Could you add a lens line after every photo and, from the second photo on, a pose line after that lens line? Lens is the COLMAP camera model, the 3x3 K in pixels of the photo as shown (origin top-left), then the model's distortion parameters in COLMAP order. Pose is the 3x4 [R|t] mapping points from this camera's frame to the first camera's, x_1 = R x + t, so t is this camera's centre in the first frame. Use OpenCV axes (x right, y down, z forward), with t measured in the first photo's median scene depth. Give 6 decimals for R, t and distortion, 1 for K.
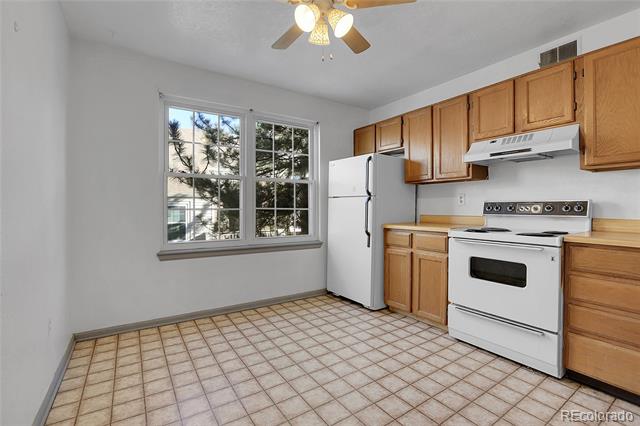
lens RADIAL K [[292.4, 0, 322.1], [0, 292.4, 210.7], [0, 0, 1]] dist [-0.052469, 0.018792]
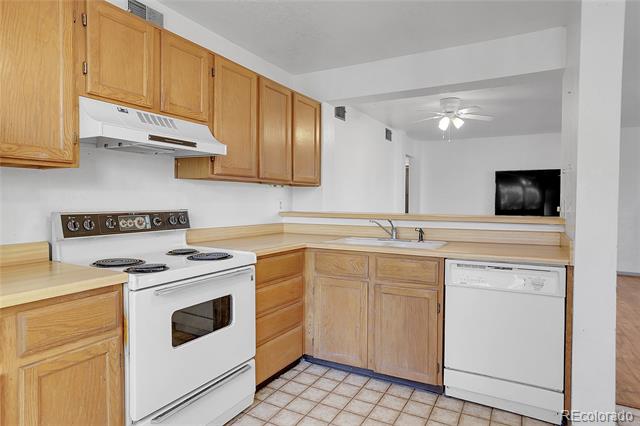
lens RADIAL K [[376.7, 0, 321.3], [0, 376.7, 208.7], [0, 0, 1]] dist [-0.017323, 0.002035]
pose [[-0.460326, -0.023582, 0.887437, -0.266394], [0.003013, 0.999600, 0.028125, -0.065534], [-0.887745, 0.015621, -0.460070, 1.028049]]
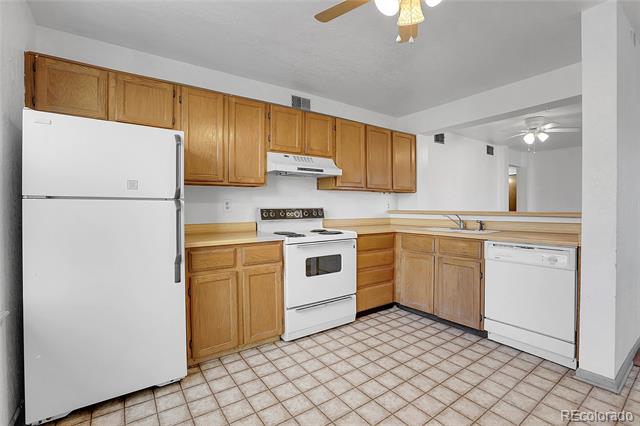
lens RADIAL K [[292.4, 0, 322.1], [0, 292.4, 210.7], [0, 0, 1]] dist [-0.052469, 0.018792]
pose [[-0.028894, -0.014771, 0.999473, -0.587193], [0.013935, 0.999788, 0.015179, -0.040510], [-0.999485, 0.014366, -0.028682, 0.923748]]
